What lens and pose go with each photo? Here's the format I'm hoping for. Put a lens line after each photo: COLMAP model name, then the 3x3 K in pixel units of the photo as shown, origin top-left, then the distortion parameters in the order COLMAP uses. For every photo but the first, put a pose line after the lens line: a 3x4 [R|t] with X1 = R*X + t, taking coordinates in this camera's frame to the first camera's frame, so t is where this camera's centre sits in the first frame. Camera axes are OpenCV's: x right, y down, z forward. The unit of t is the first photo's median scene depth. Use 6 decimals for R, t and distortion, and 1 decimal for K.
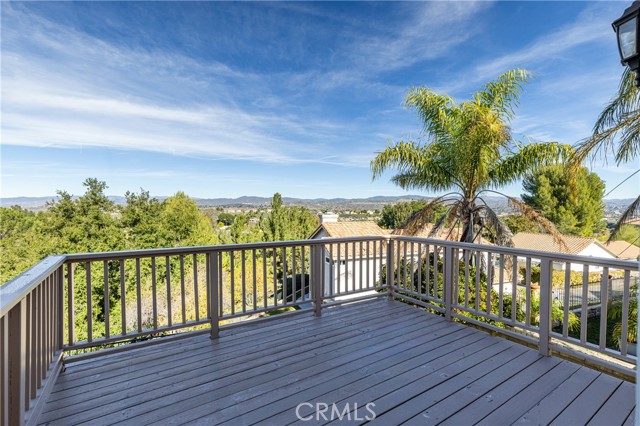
lens RADIAL K [[289.3, 0, 322.3], [0, 289.3, 214.6], [0, 0, 1]] dist [0.011616, -0.000407]
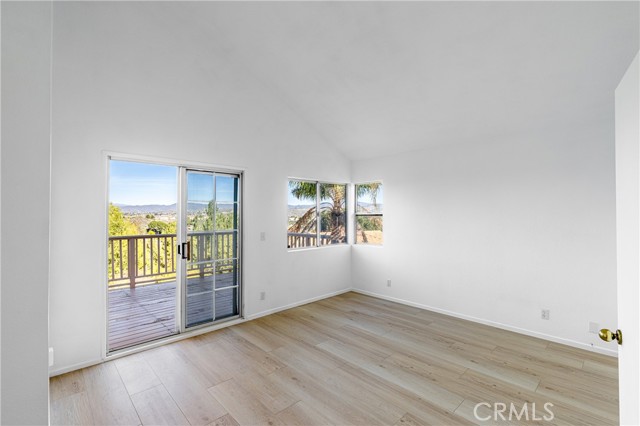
lens RADIAL K [[289.3, 0, 320.2], [0, 289.3, 210.2], [0, 0, 1]] dist [0.011616, -0.000407]
pose [[0.981987, -0.001741, 0.188939, 0.395417], [0.008951, 0.999263, -0.037315, 0.033580], [-0.188735, 0.038334, 0.981280, -0.916897]]
